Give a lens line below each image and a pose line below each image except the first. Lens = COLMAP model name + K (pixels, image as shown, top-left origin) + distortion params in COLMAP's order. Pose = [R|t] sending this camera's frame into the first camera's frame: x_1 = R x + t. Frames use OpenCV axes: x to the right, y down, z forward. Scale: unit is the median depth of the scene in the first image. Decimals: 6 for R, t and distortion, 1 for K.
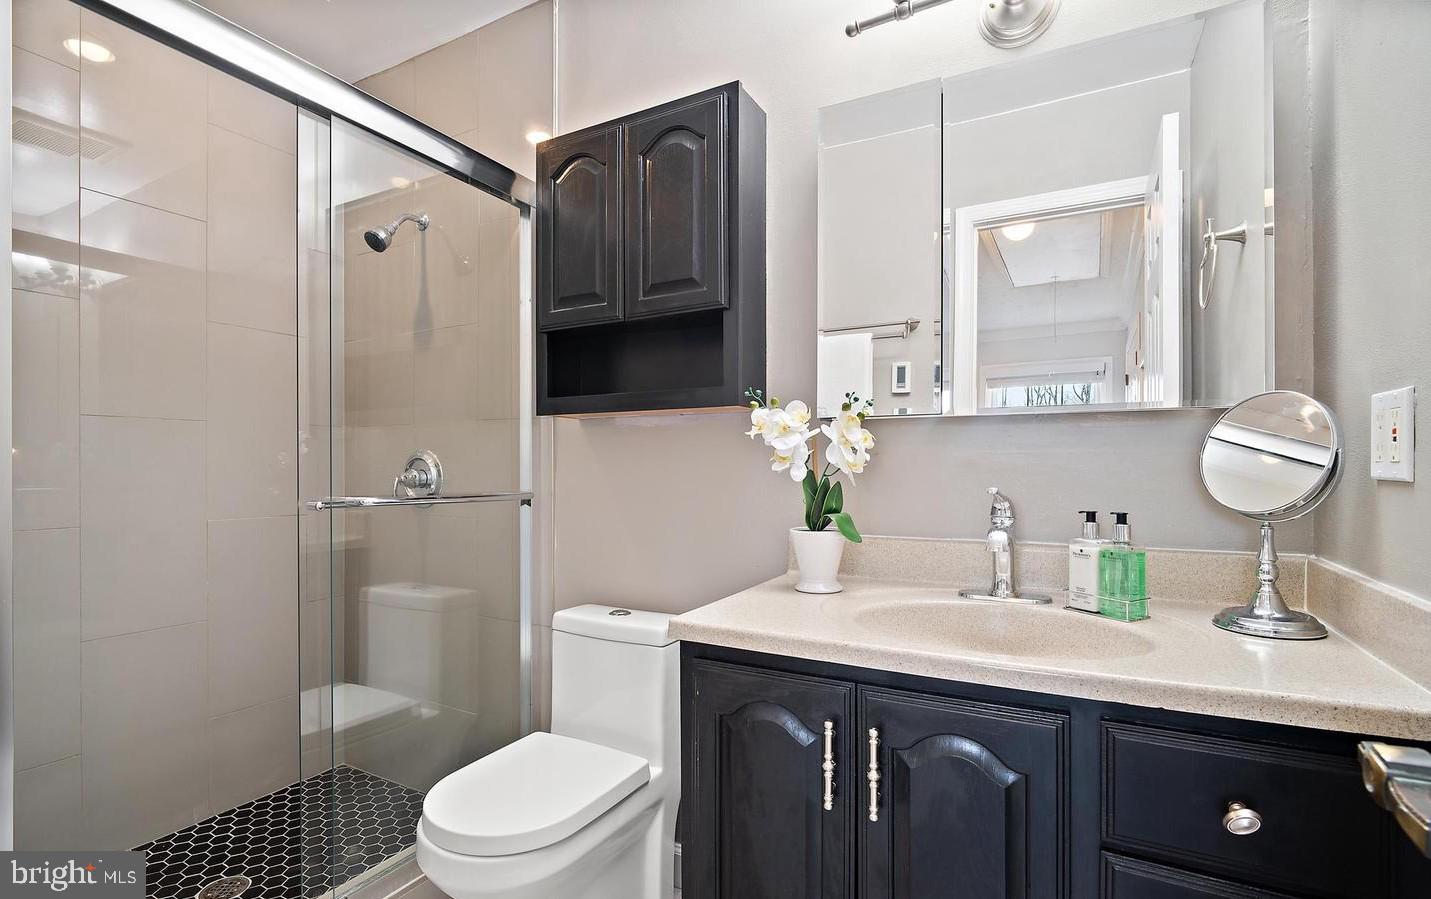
lens RADIAL K [[637.4, 0, 714.2], [0, 637.4, 457.3], [0, 0, 1]] dist [0.000726, 0.000098]
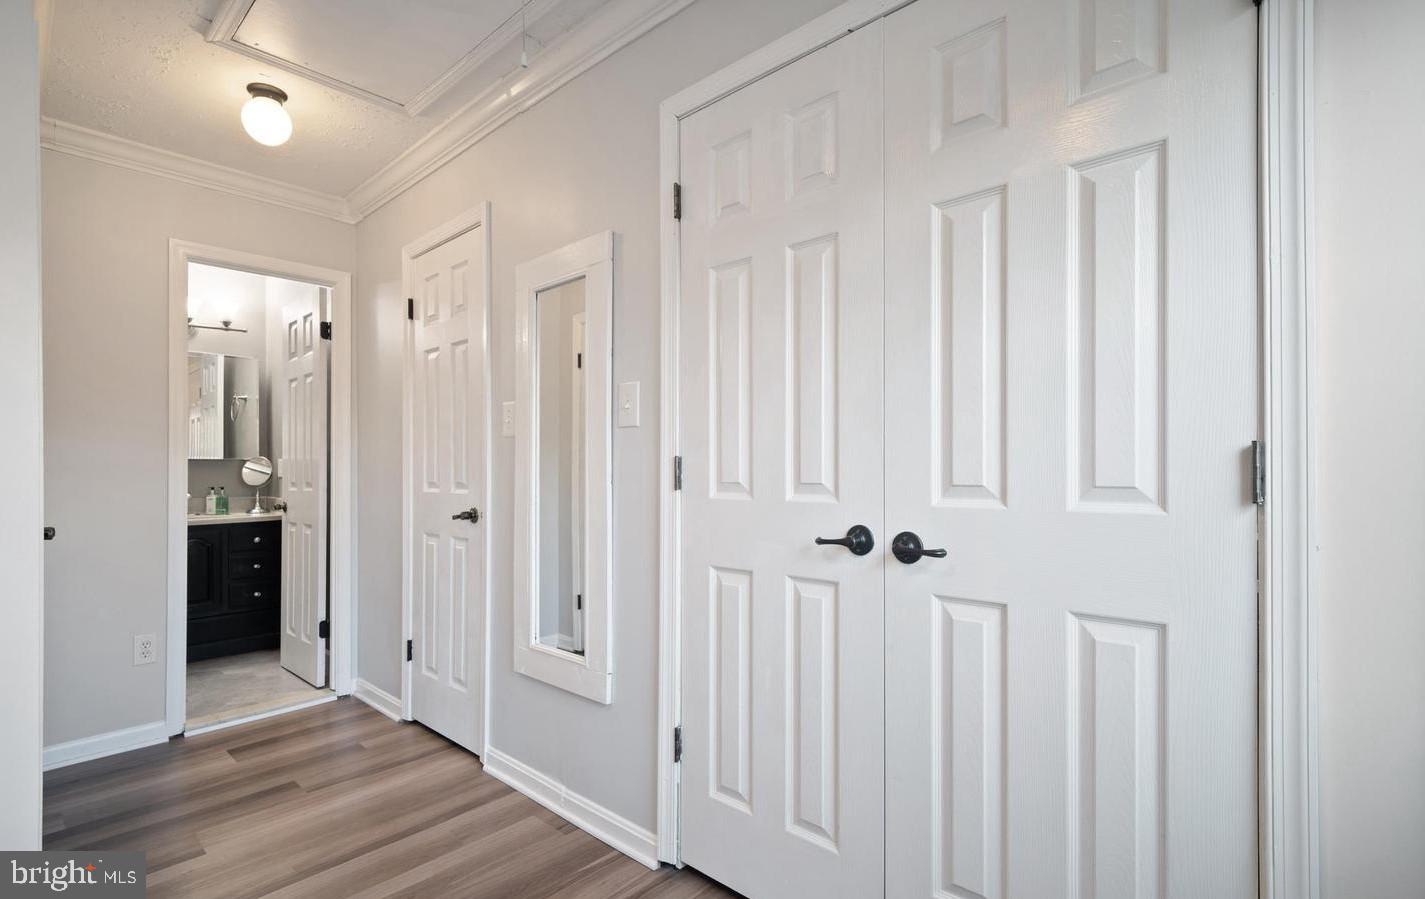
lens RADIAL K [[672.0, 0, 711.0], [0, 672.0, 468.0], [0, 0, 1]] dist [-0.000739, -0.000100]
pose [[0.216147, 0.003009, 0.976356, -2.590477], [0.000716, 0.999994, -0.003240, -0.008037], [-0.976360, 0.001399, 0.216144, -2.647506]]
